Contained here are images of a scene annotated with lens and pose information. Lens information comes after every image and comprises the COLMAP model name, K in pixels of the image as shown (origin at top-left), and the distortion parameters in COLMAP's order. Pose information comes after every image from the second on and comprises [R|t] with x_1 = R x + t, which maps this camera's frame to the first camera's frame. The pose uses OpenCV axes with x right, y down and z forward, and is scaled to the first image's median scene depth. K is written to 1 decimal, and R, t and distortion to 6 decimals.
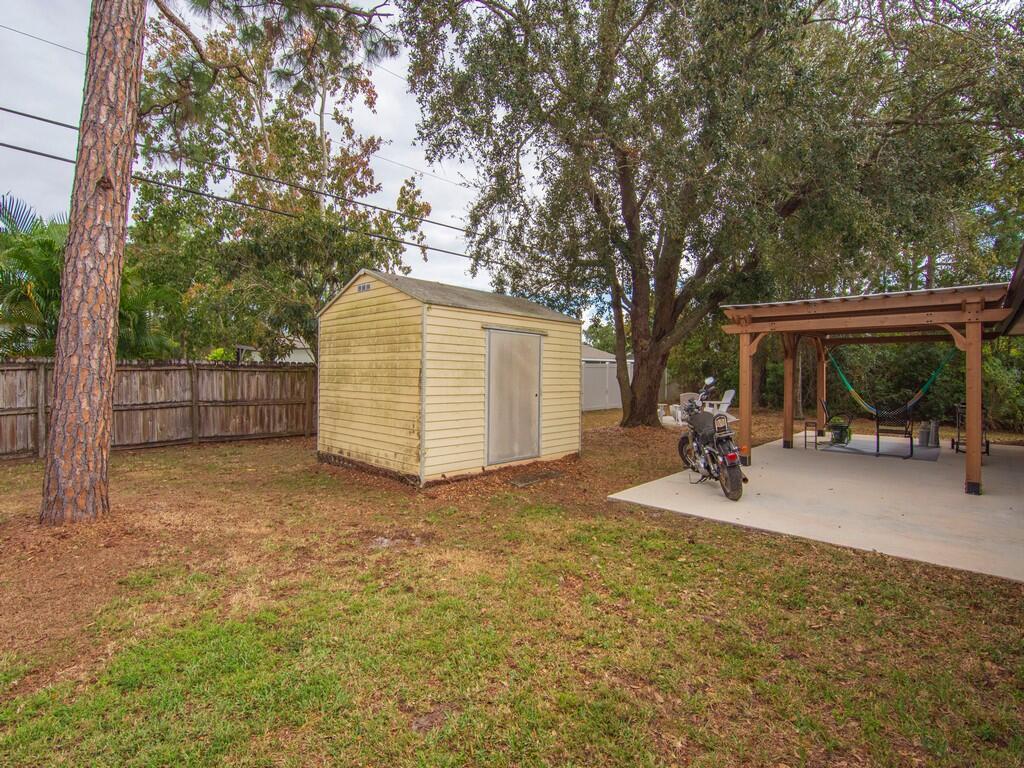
lens RADIAL K [[494.3, 0, 508.6], [0, 494.3, 375.2], [0, 0, 1]] dist [-0.004534, -0.011331]
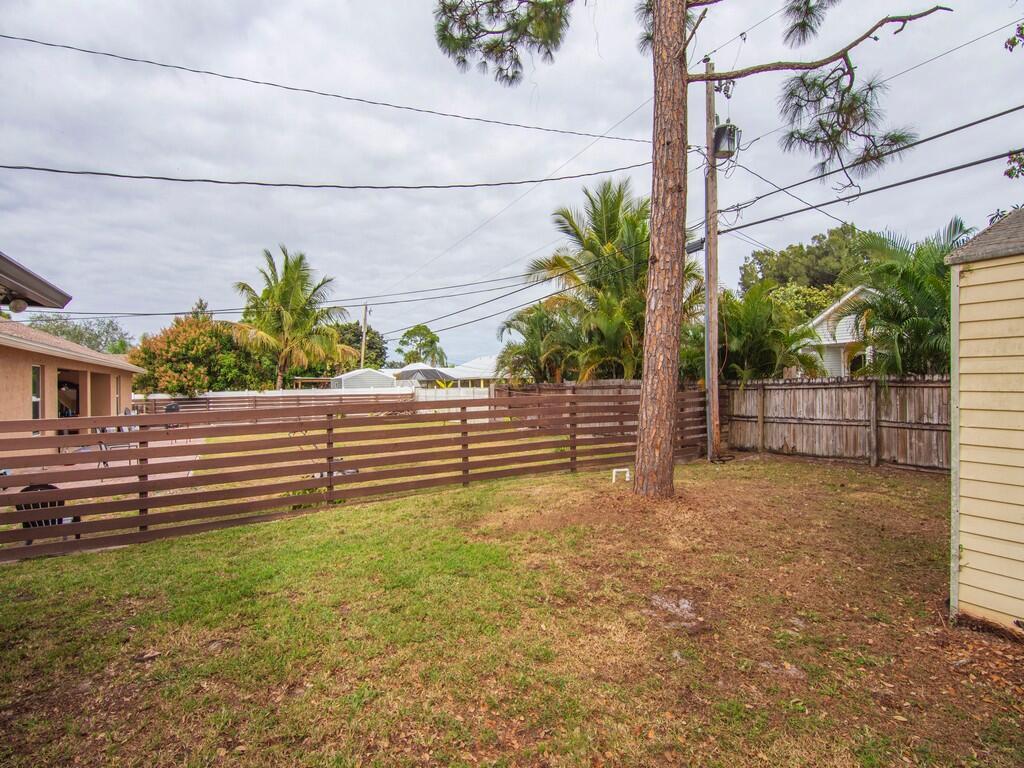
lens RADIAL K [[494.3, 0, 508.6], [0, 494.3, 375.2], [0, 0, 1]] dist [-0.004534, -0.011331]
pose [[-0.293533, -0.021568, -0.955706, 0.443164], [0.005916, 0.999685, -0.024378, -0.018903], [0.955931, -0.012810, -0.293313, 0.693873]]
